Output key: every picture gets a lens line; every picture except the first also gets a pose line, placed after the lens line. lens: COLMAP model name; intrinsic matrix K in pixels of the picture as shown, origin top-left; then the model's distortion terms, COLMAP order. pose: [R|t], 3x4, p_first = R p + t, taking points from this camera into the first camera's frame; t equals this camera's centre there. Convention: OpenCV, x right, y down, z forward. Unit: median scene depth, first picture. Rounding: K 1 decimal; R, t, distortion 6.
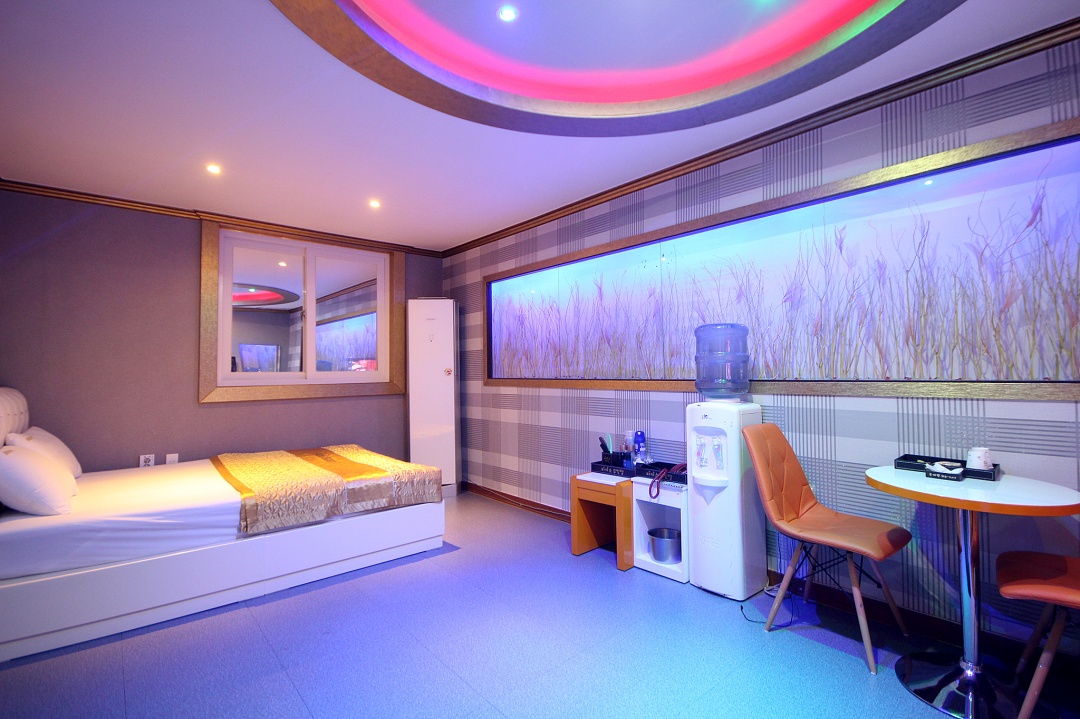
lens RADIAL K [[515.5, 0, 551.9], [0, 515.5, 352.6], [0, 0, 1]] dist [-0.000977, -0.000067]
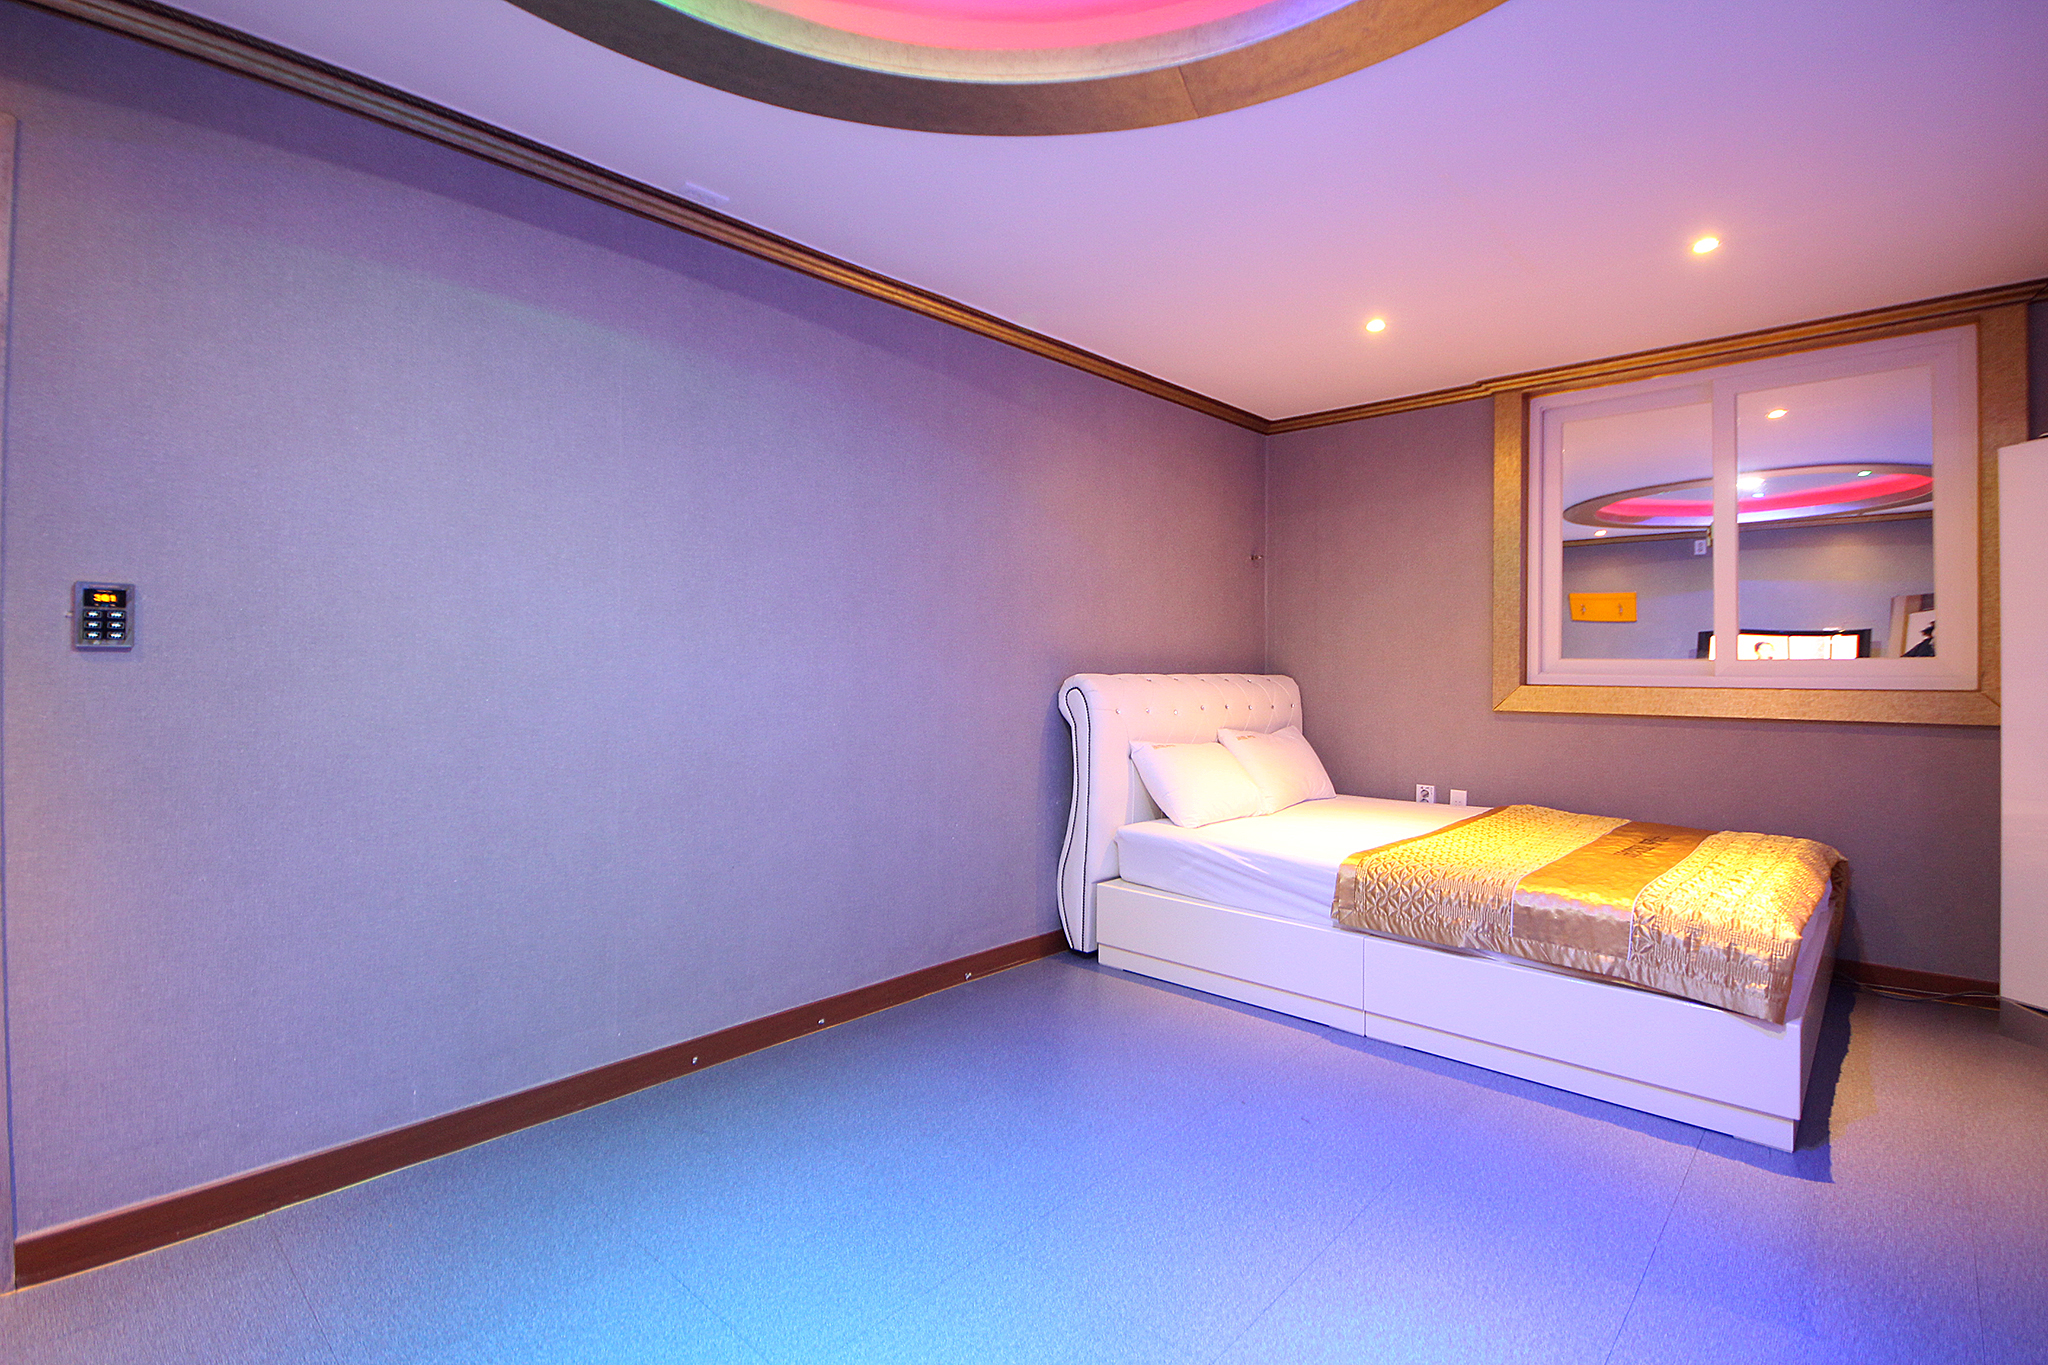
lens RADIAL K [[977.6, 0, 1046.6], [0, 977.6, 669.4], [0, 0, 1]] dist [-0.000977, -0.000067]
pose [[0.089915, 0.019349, -0.995761, 0.442900], [0.031833, 0.999245, 0.022291, 0.011357], [0.995441, -0.033702, 0.089231, 0.470997]]
